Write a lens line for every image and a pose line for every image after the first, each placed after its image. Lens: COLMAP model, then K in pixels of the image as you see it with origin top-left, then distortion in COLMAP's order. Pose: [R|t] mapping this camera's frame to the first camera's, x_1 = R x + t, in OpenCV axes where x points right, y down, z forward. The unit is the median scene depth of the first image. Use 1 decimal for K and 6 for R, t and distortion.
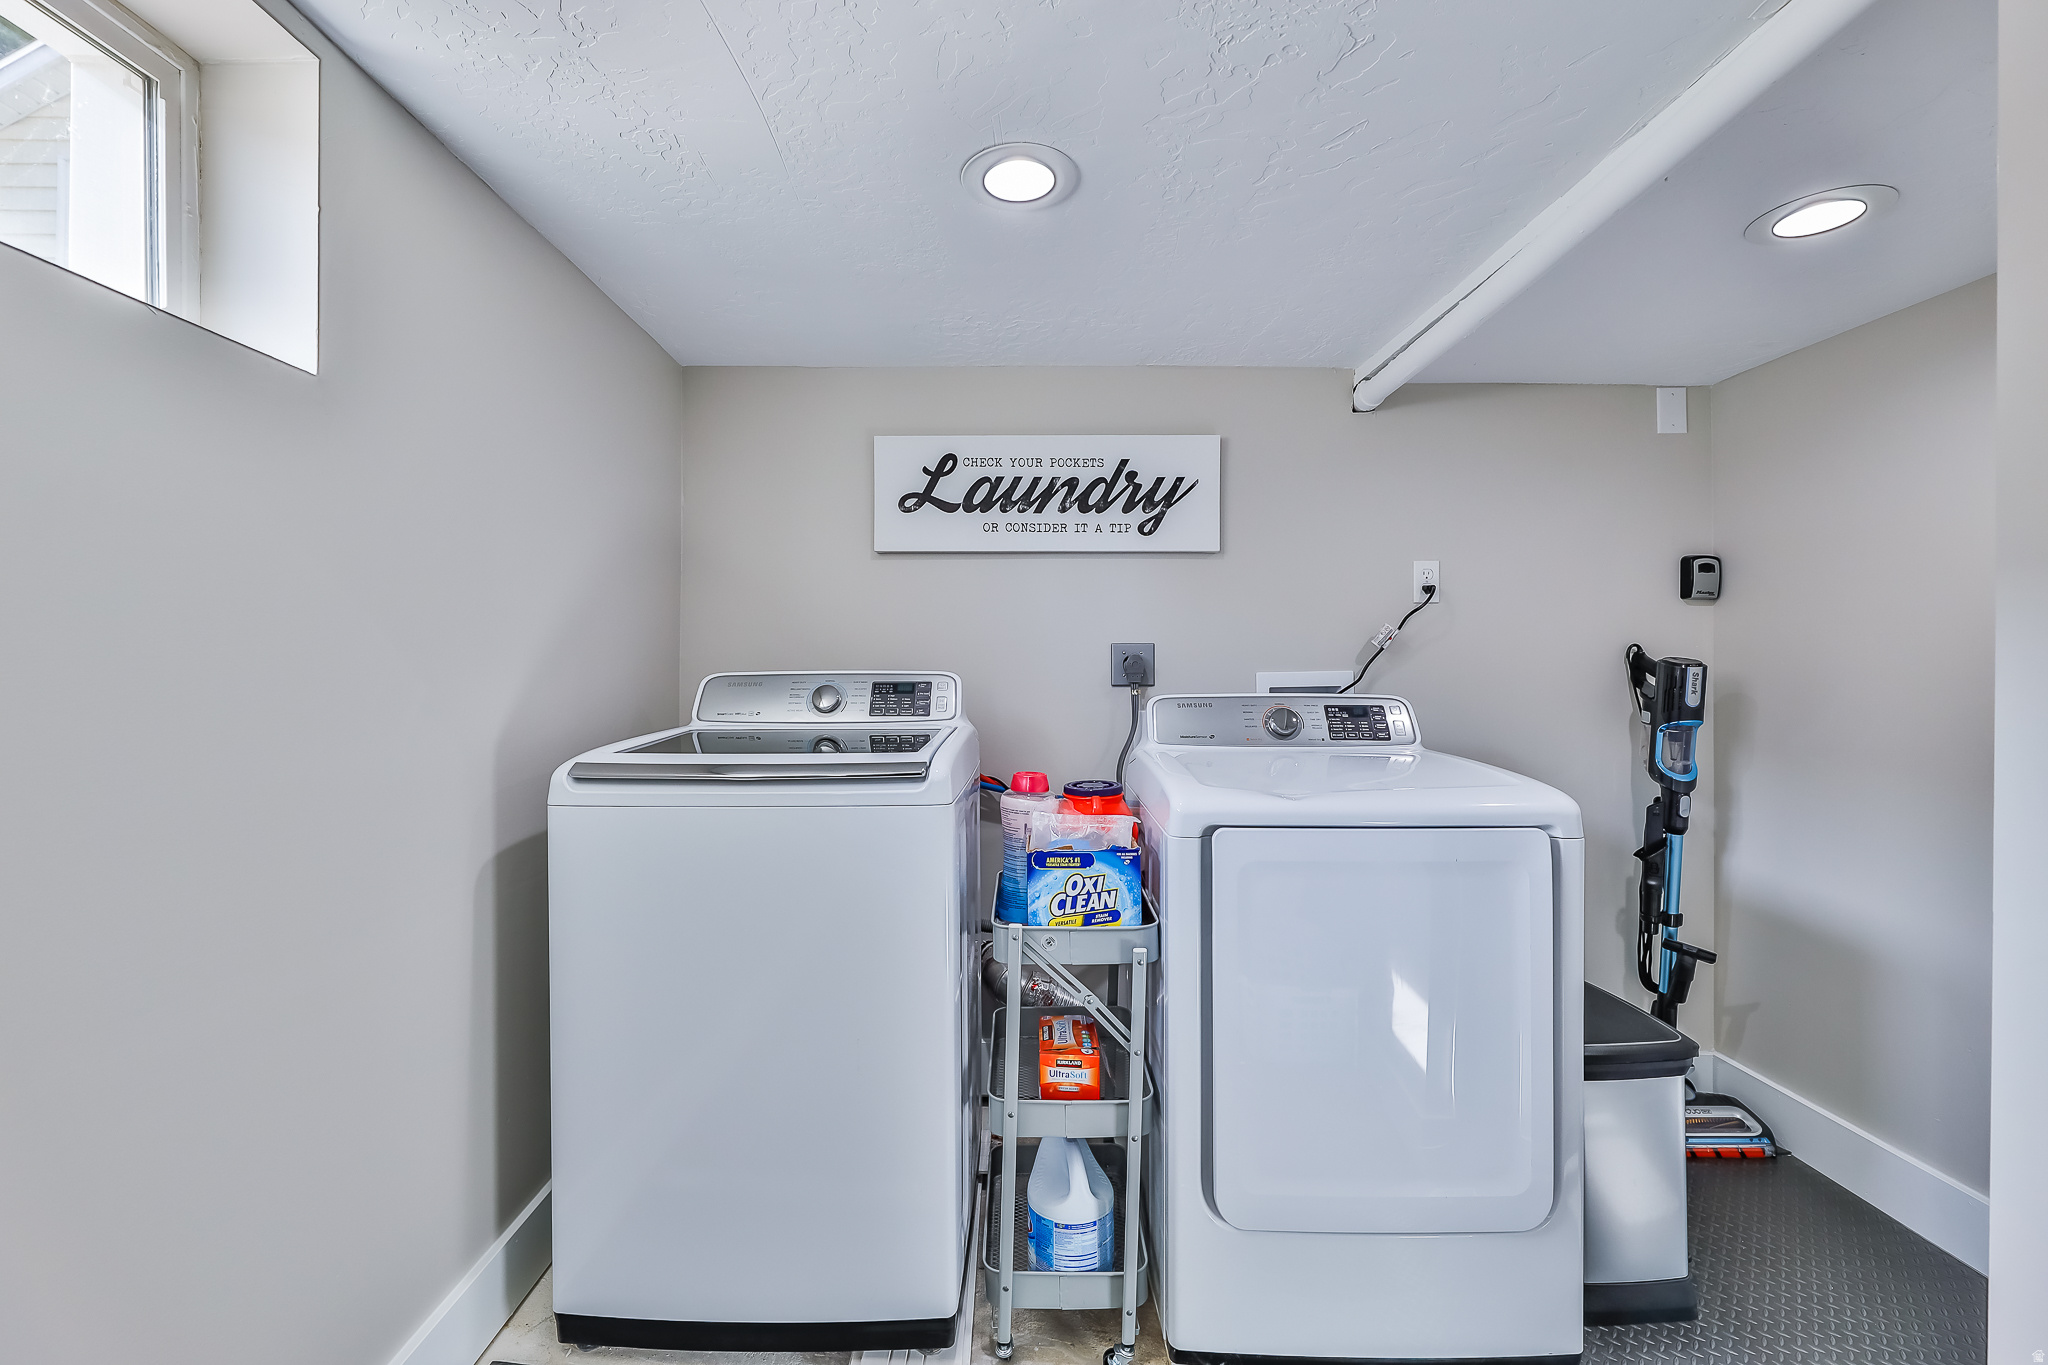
lens RADIAL K [[897.6, 0, 1024.7], [0, 897.6, 679.4], [0, 0, 1]] dist [-0.001641, 0.001009]
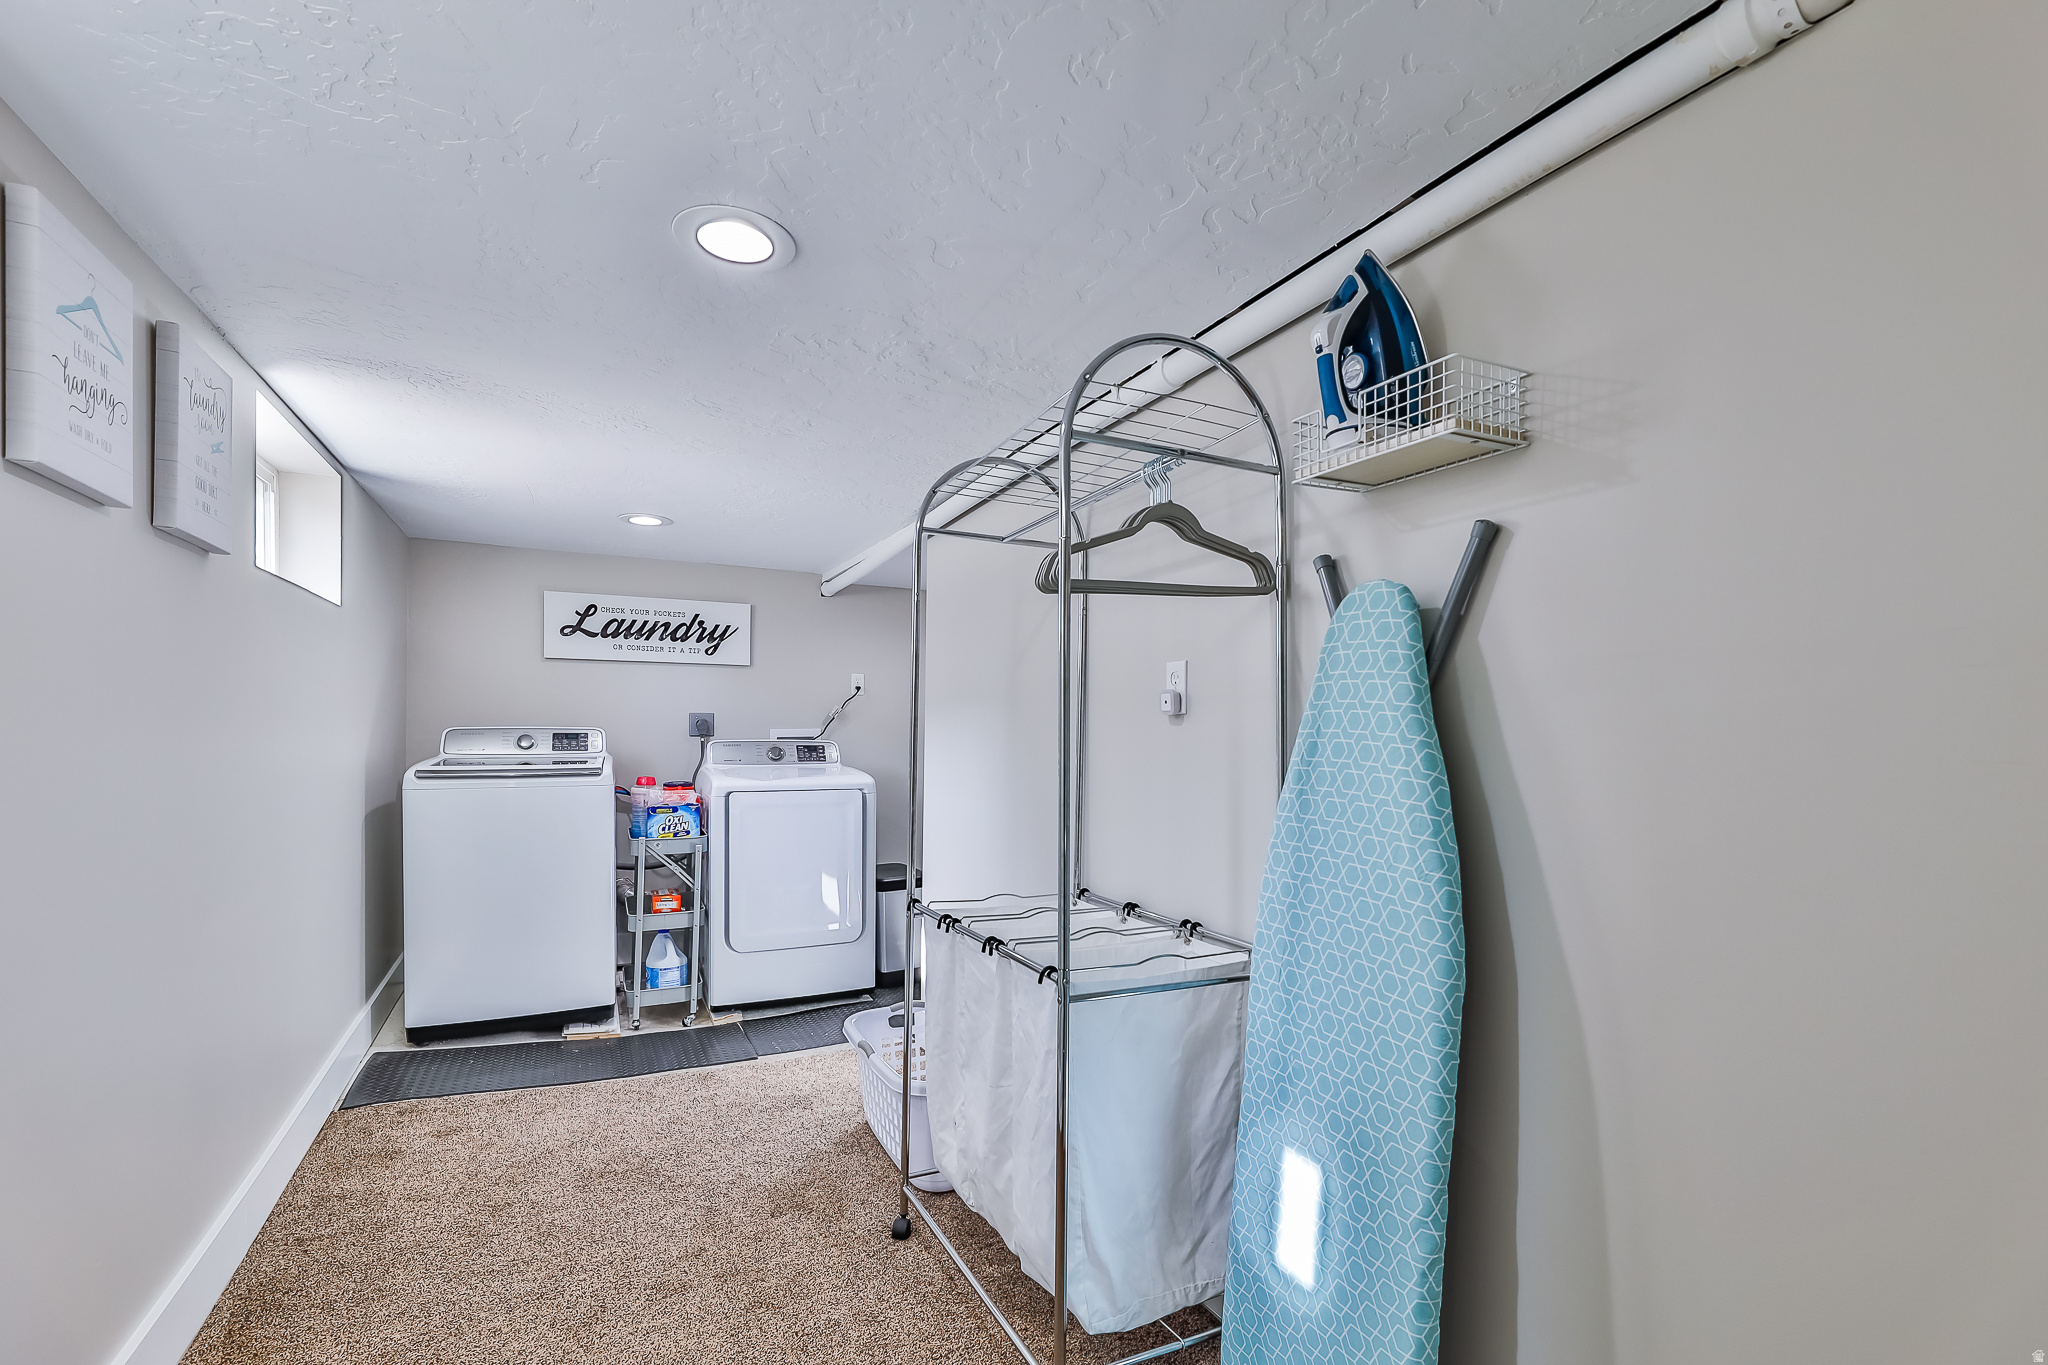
lens RADIAL K [[897.6, 0, 1027.6], [0, 897.6, 738.8], [0, 0, 1]] dist [-0.001641, 0.001009]
pose [[0.902369, 0.003776, 0.430948, -0.083586], [-0.005243, 0.999984, 0.002216, 0.006499], [-0.430933, -0.004259, 0.902374, -1.140134]]
